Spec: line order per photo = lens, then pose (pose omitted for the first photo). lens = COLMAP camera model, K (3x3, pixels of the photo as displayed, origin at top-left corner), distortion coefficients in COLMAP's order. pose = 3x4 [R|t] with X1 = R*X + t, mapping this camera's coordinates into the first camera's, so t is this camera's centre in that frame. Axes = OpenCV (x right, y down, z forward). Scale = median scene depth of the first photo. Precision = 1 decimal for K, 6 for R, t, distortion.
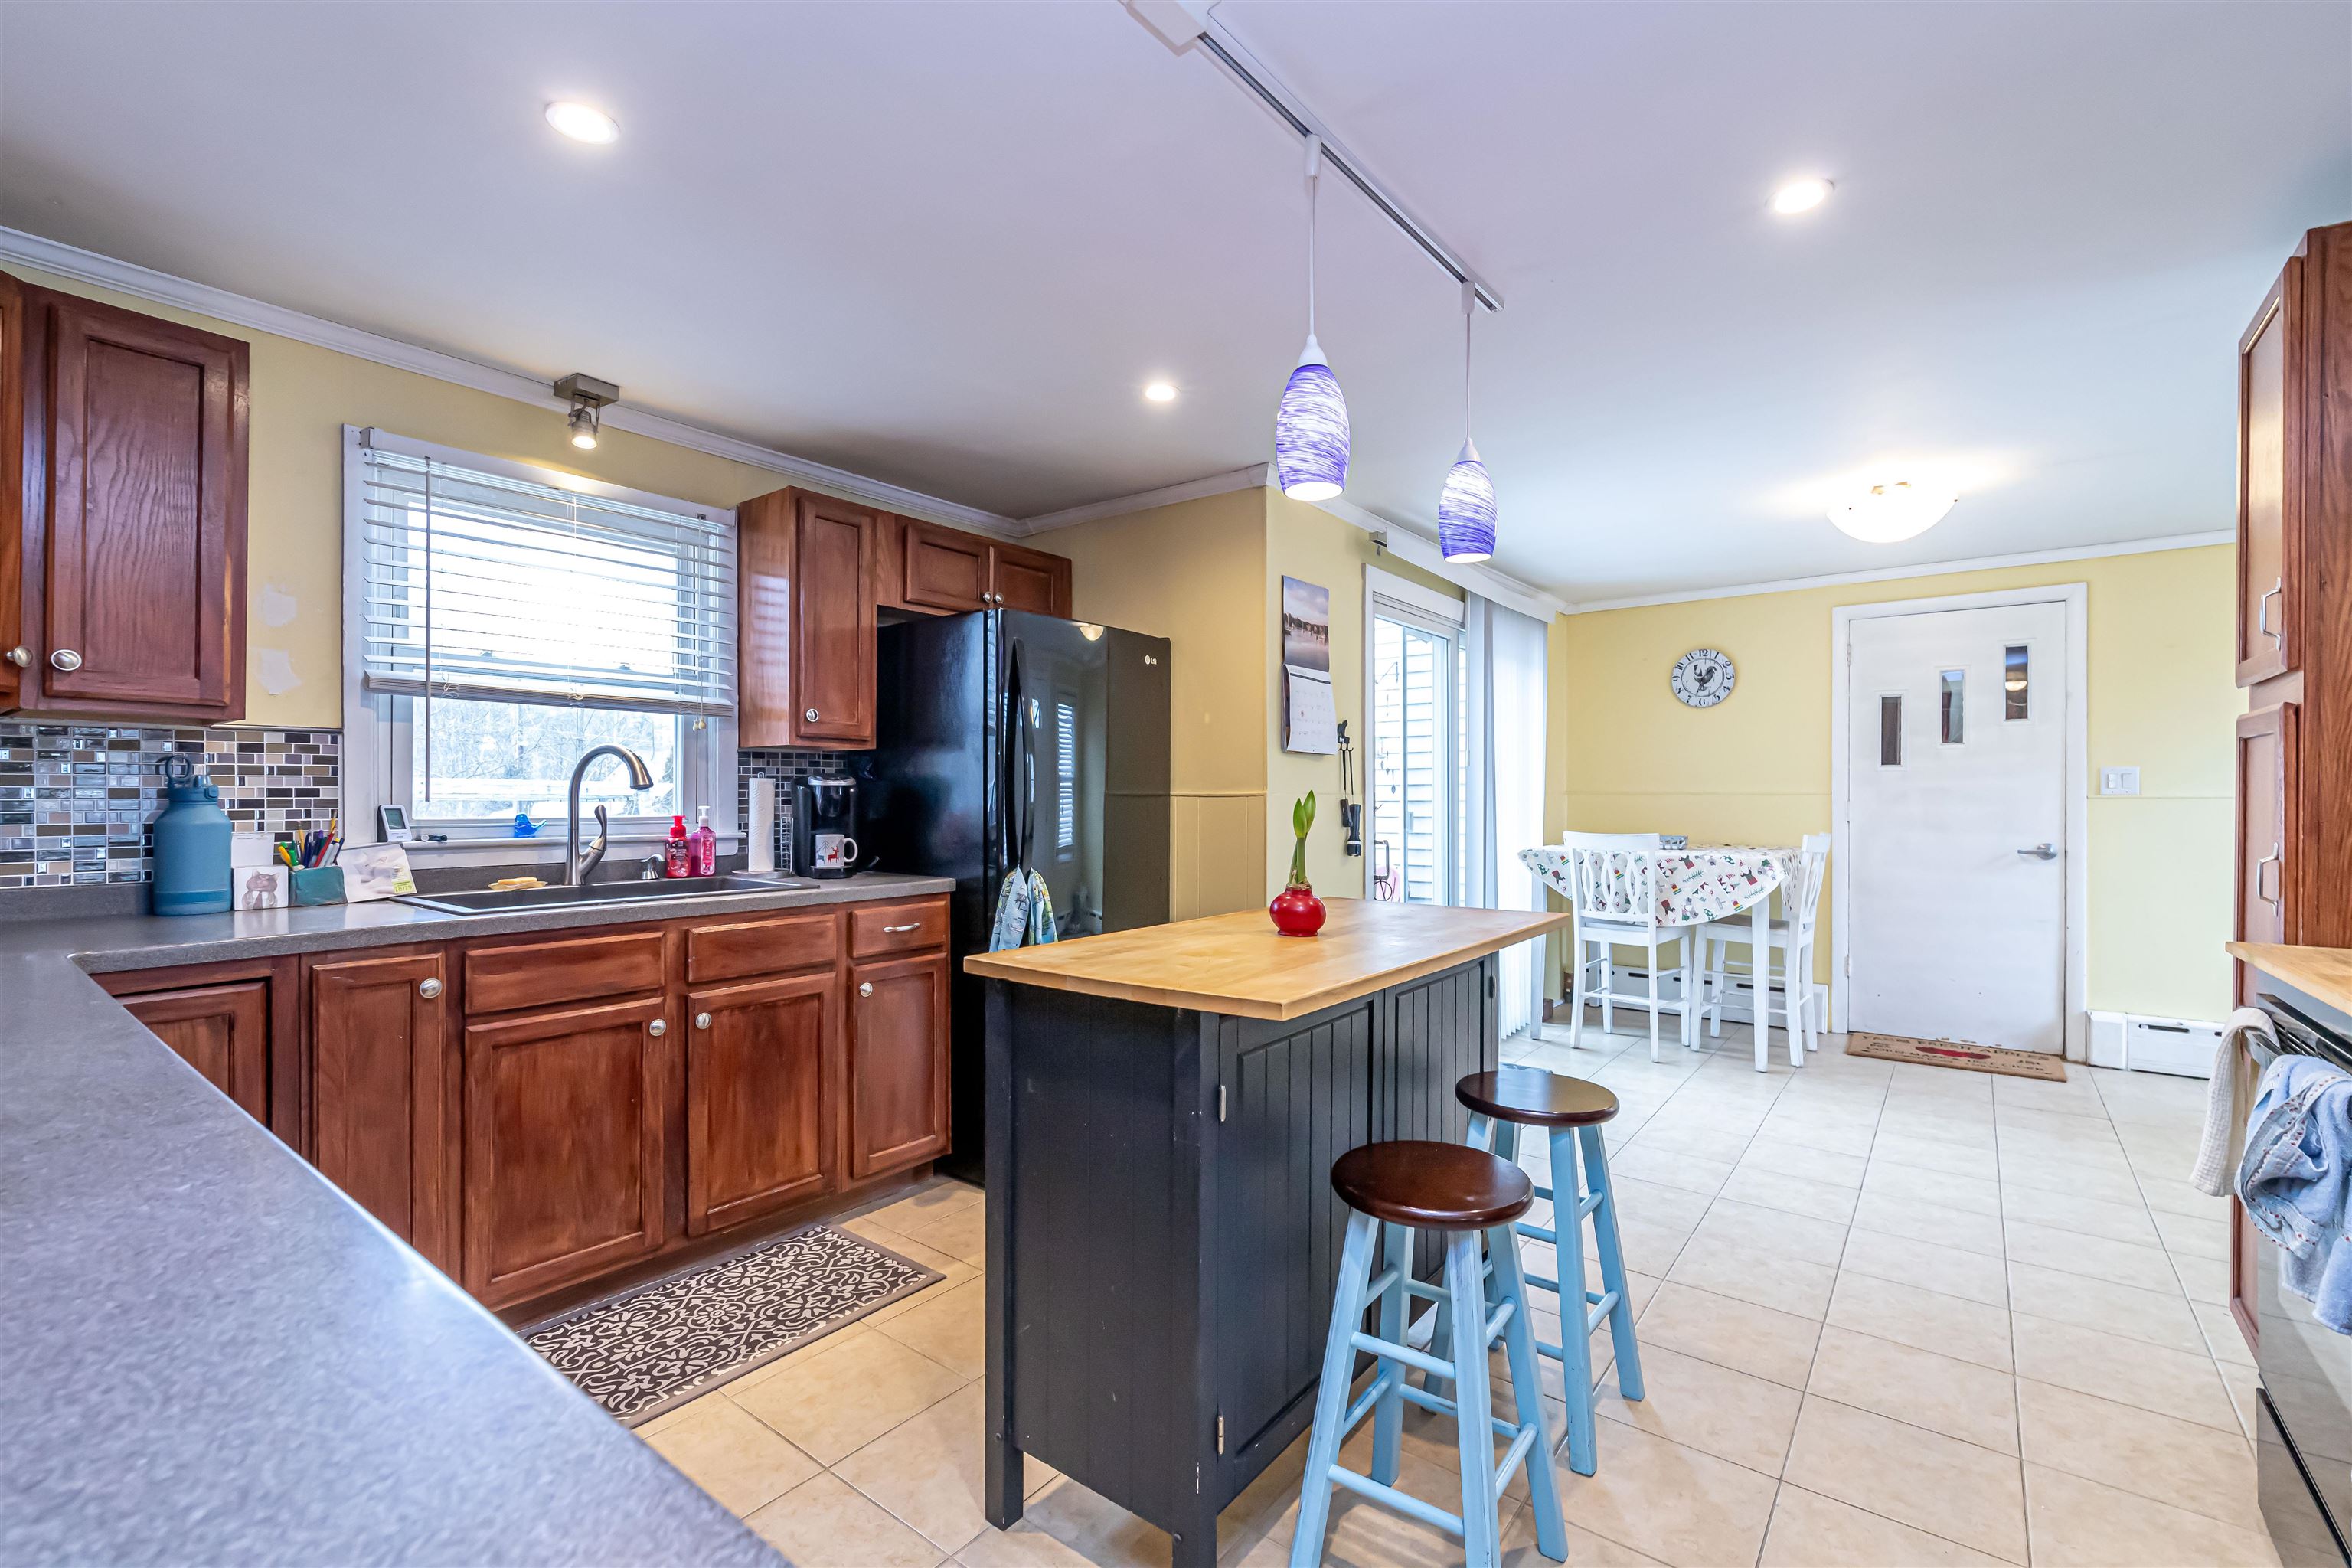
lens RADIAL K [[1000.4, 0, 1135.9], [0, 1000.4, 795.8], [0, 0, 1]] dist [0.002424, -0.000757]
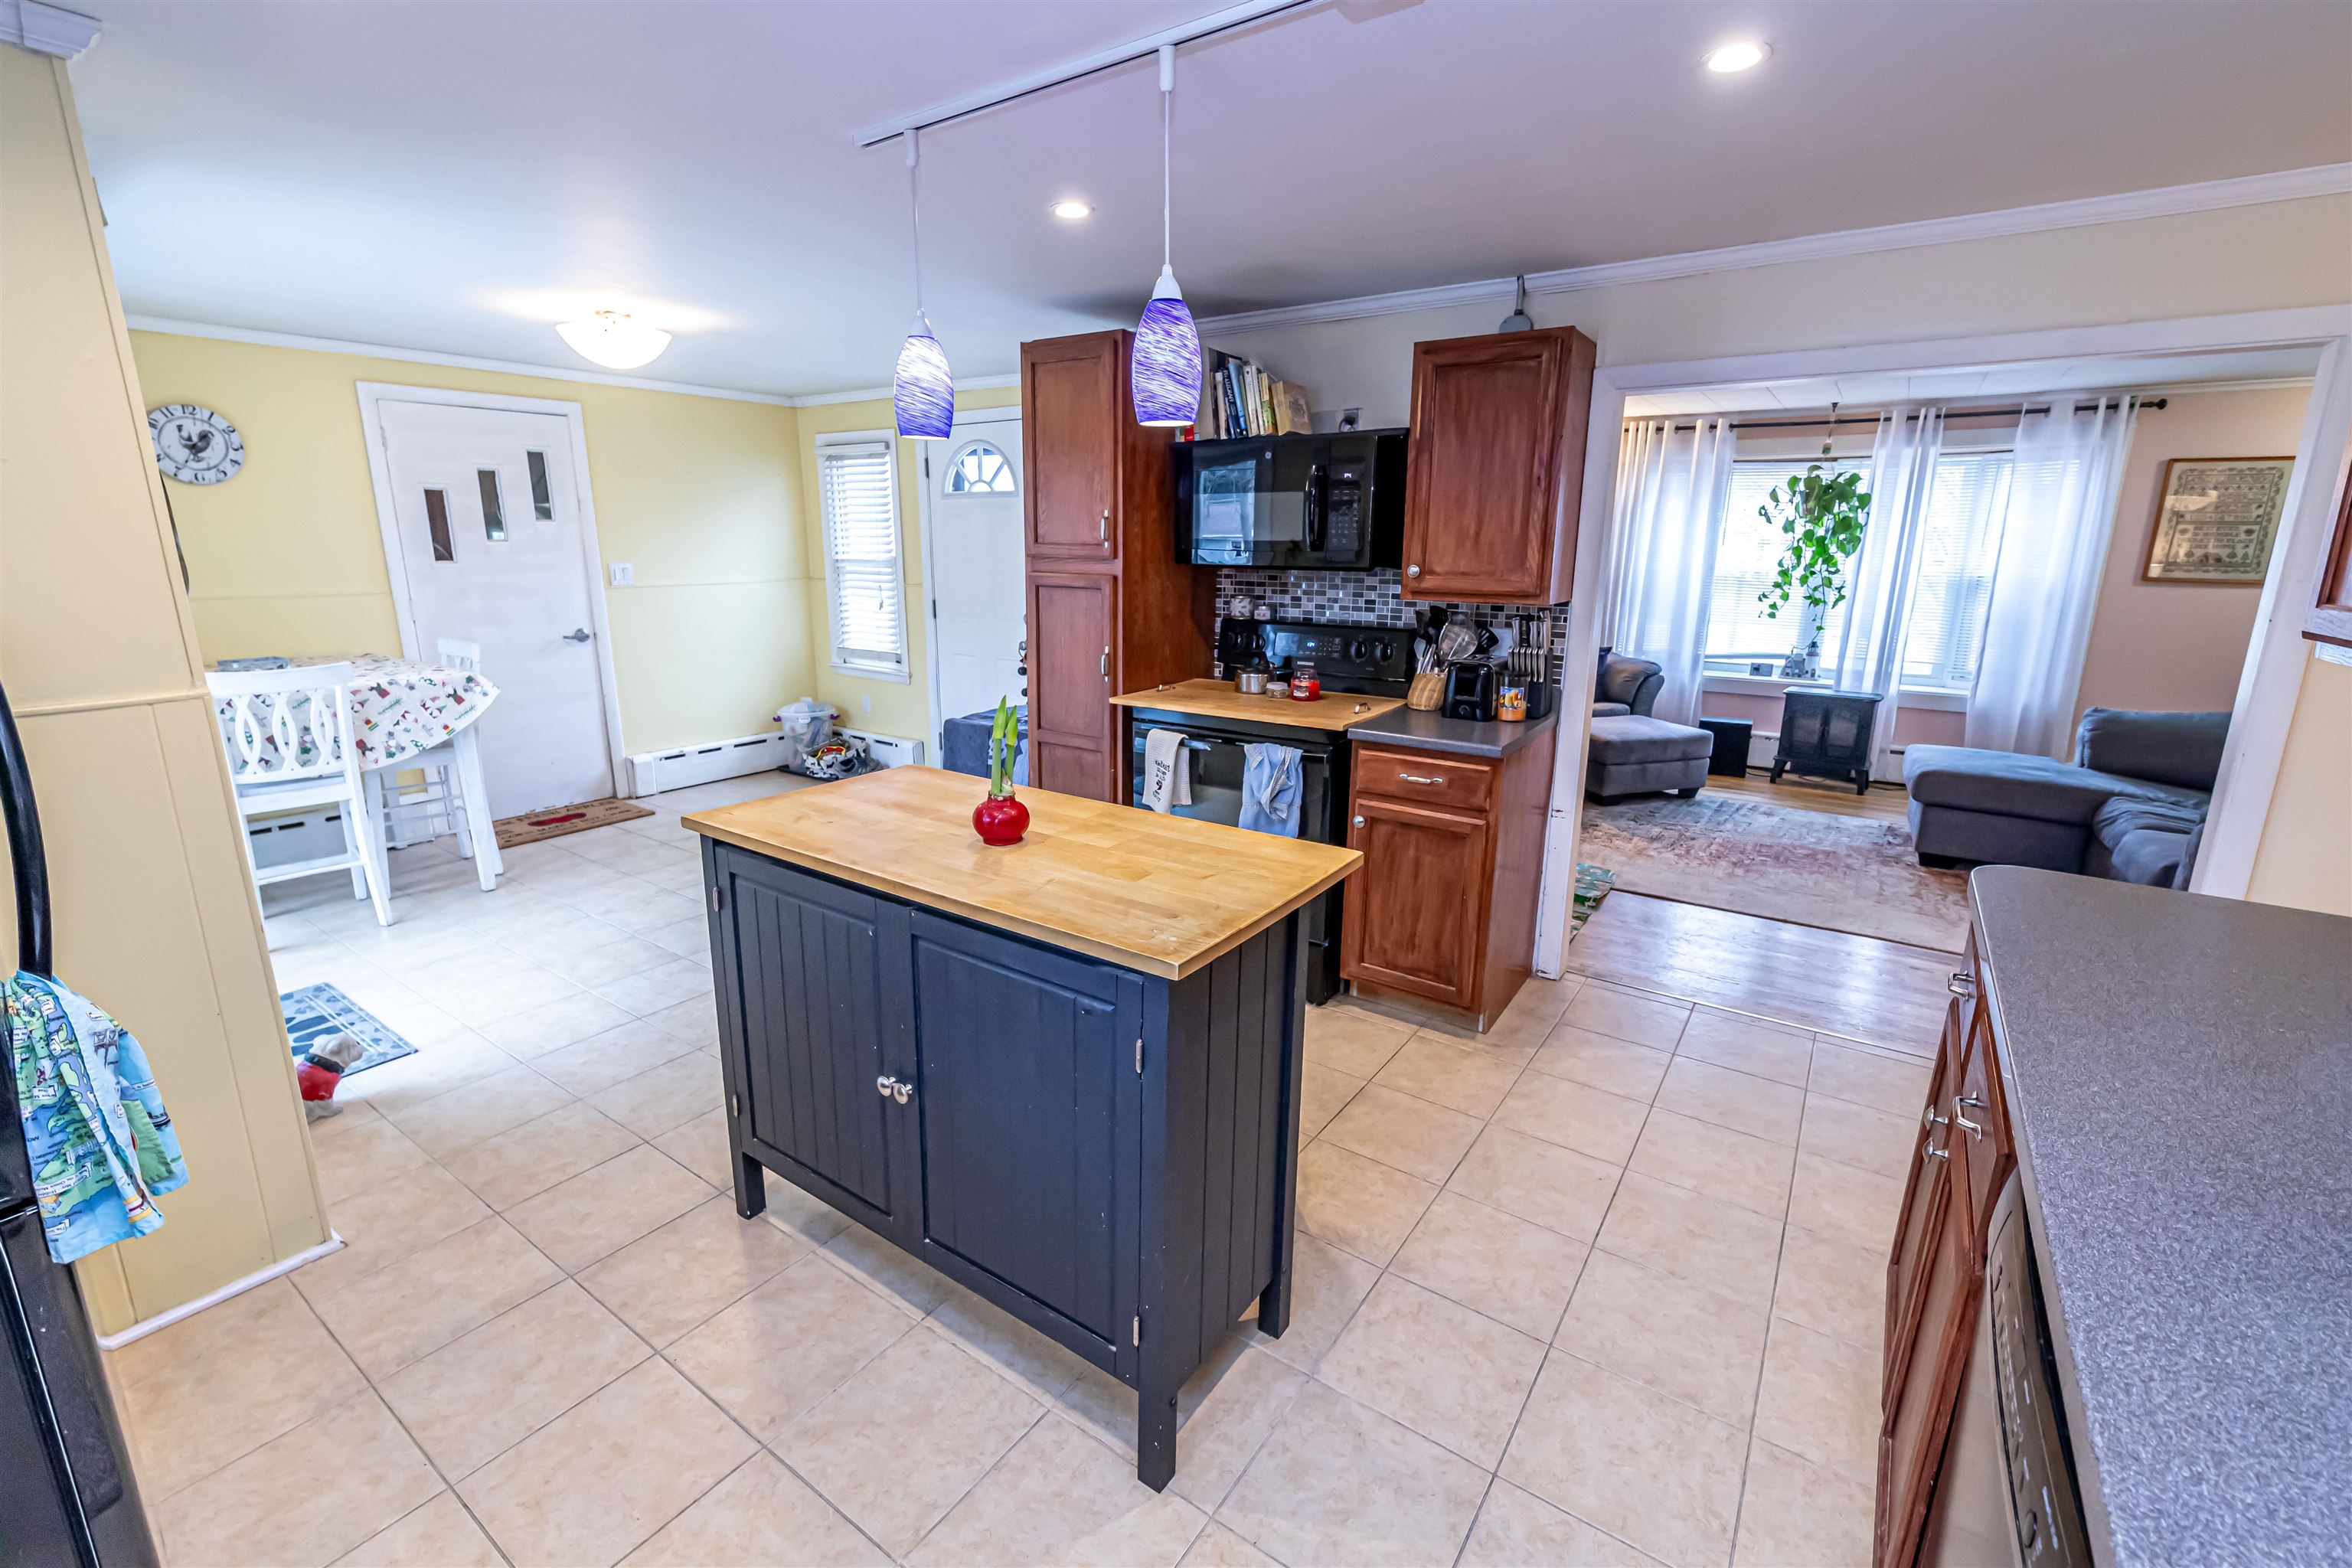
lens RADIAL K [[1000.4, 0, 1189.2], [0, 1000.4, 773.0], [0, 0, 1]] dist [0.002424, -0.000757]
pose [[-0.074957, -0.232752, 0.969643, -0.483065], [-0.005343, 0.972459, 0.233015, -0.095309], [-0.997172, 0.012286, -0.074136, 0.518985]]
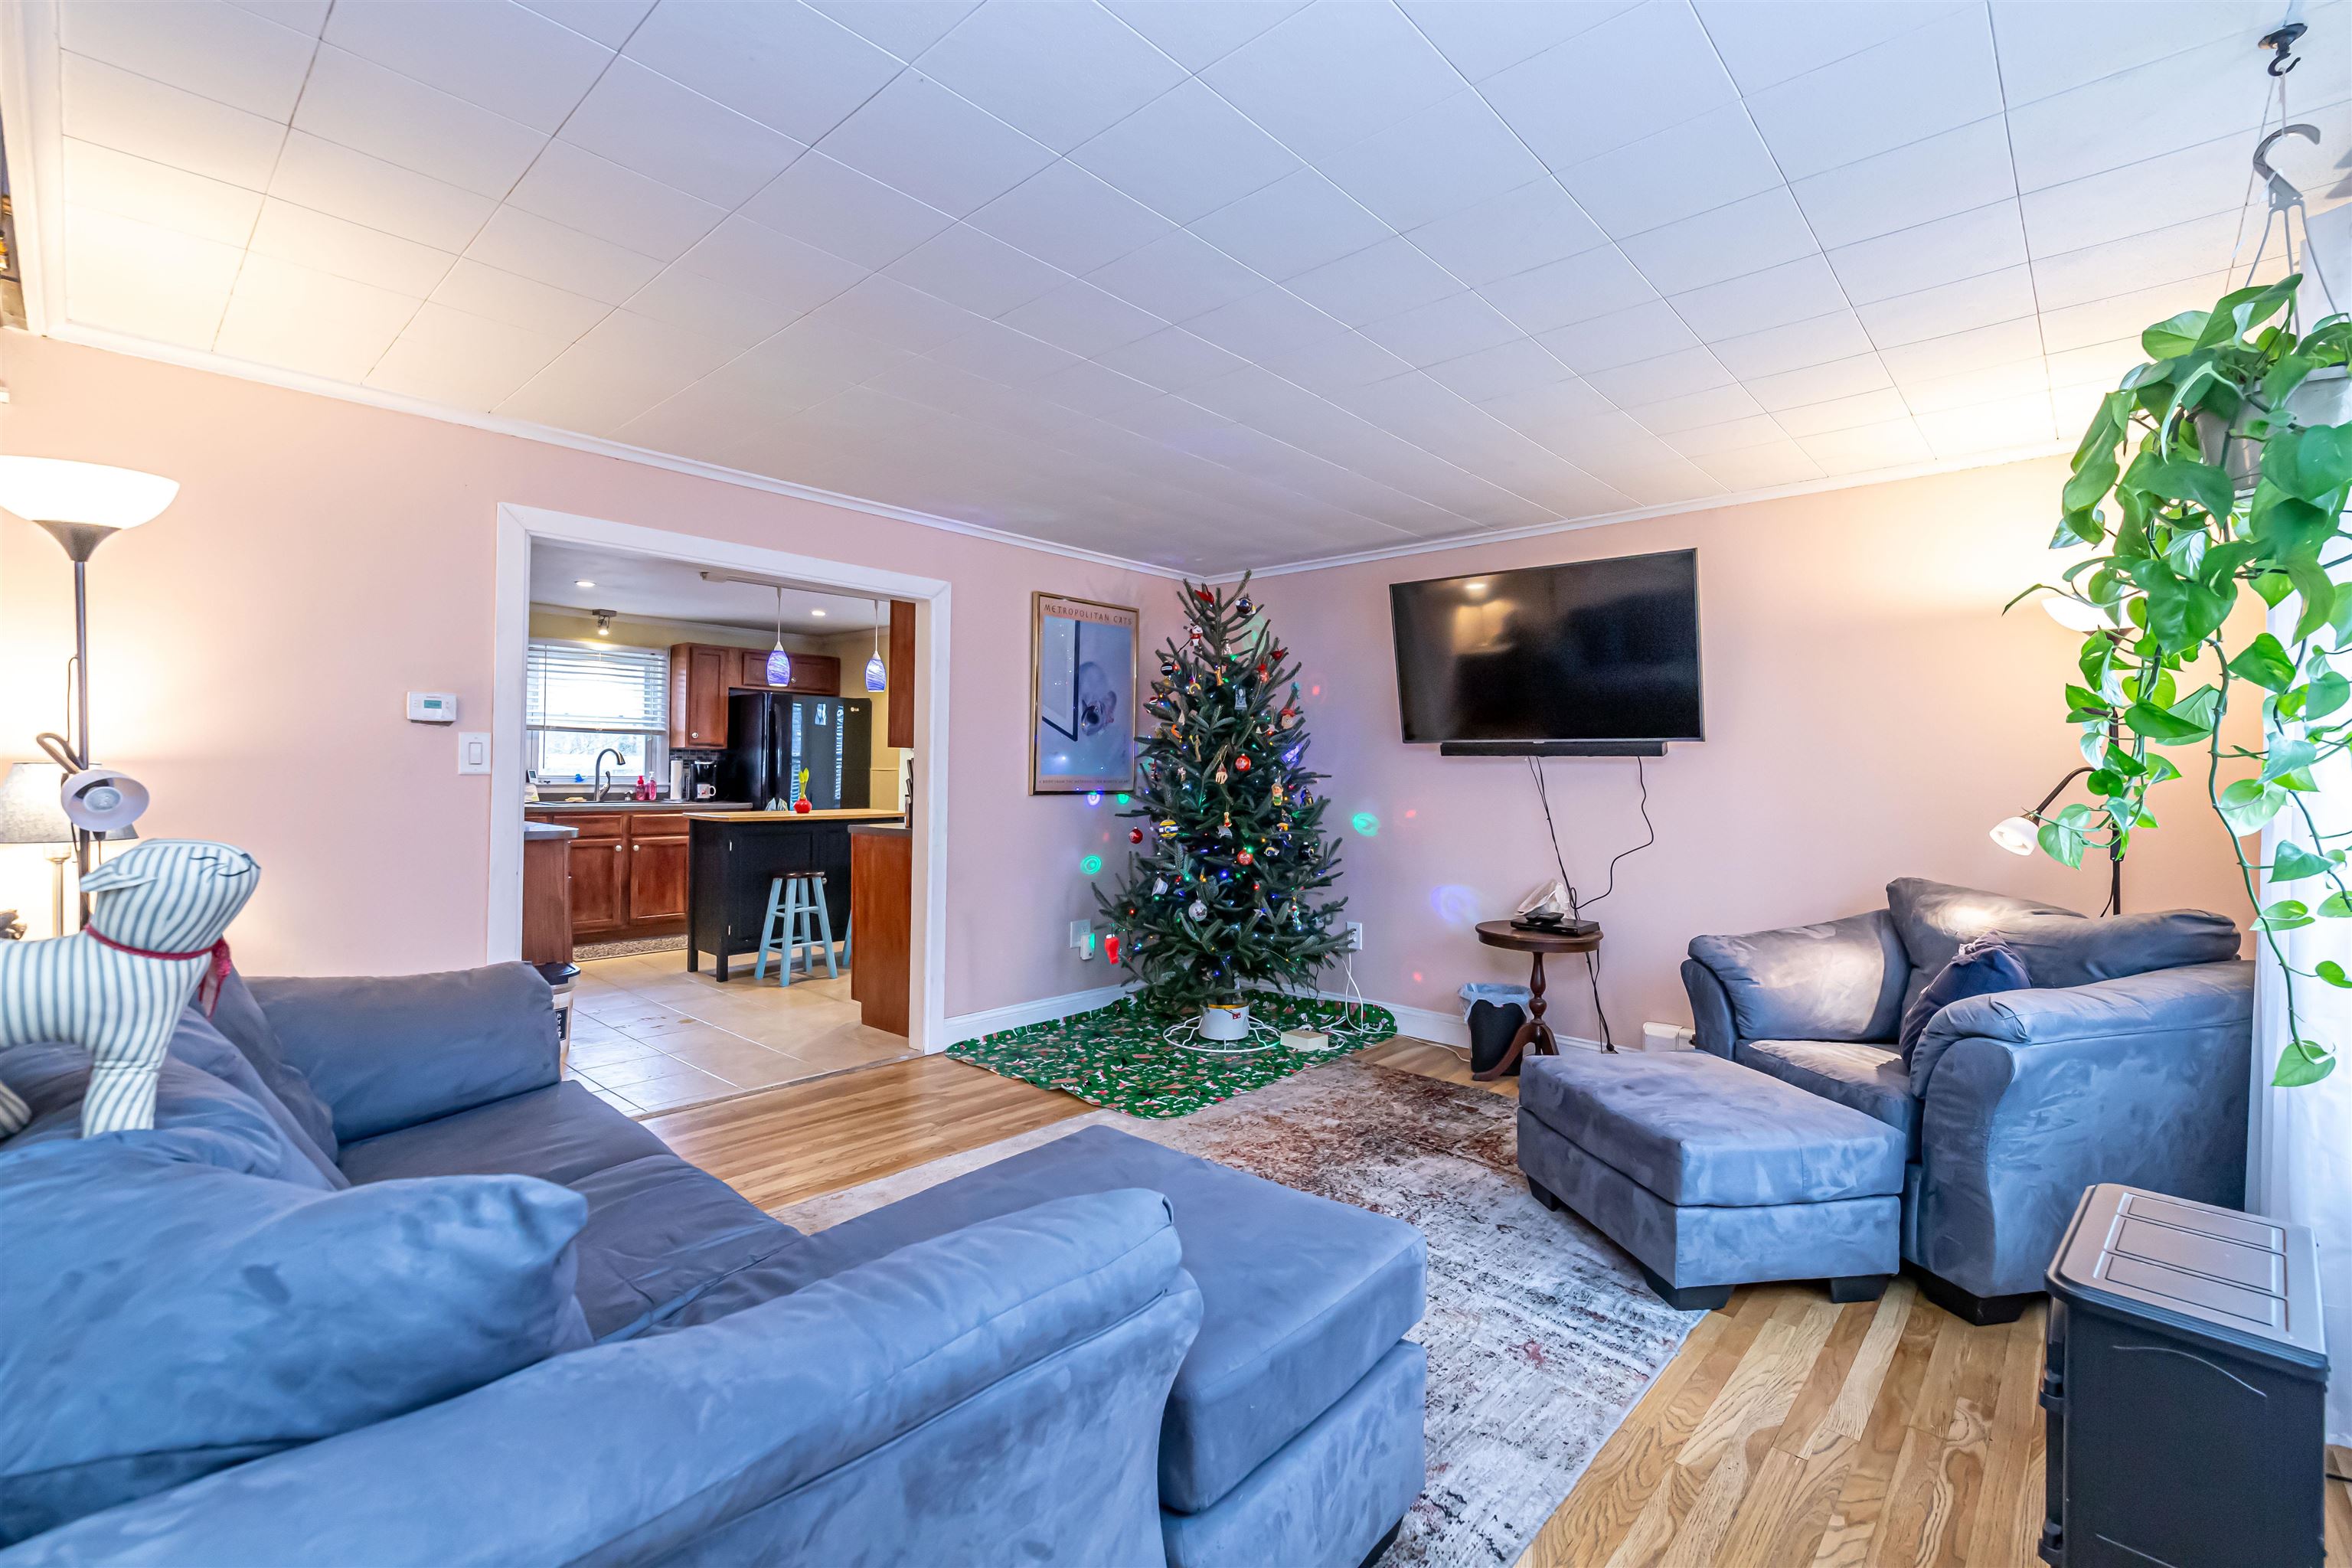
lens RADIAL K [[1000.4, 0, 1174.1], [0, 1000.4, 769.0], [0, 0, 1]] dist [0.002424, -0.000757]
pose [[0.998114, 0.014007, -0.059767, 0.930037], [-0.014176, 0.999897, -0.002412, -0.008135], [0.059727, 0.003254, 0.998209, -1.286409]]
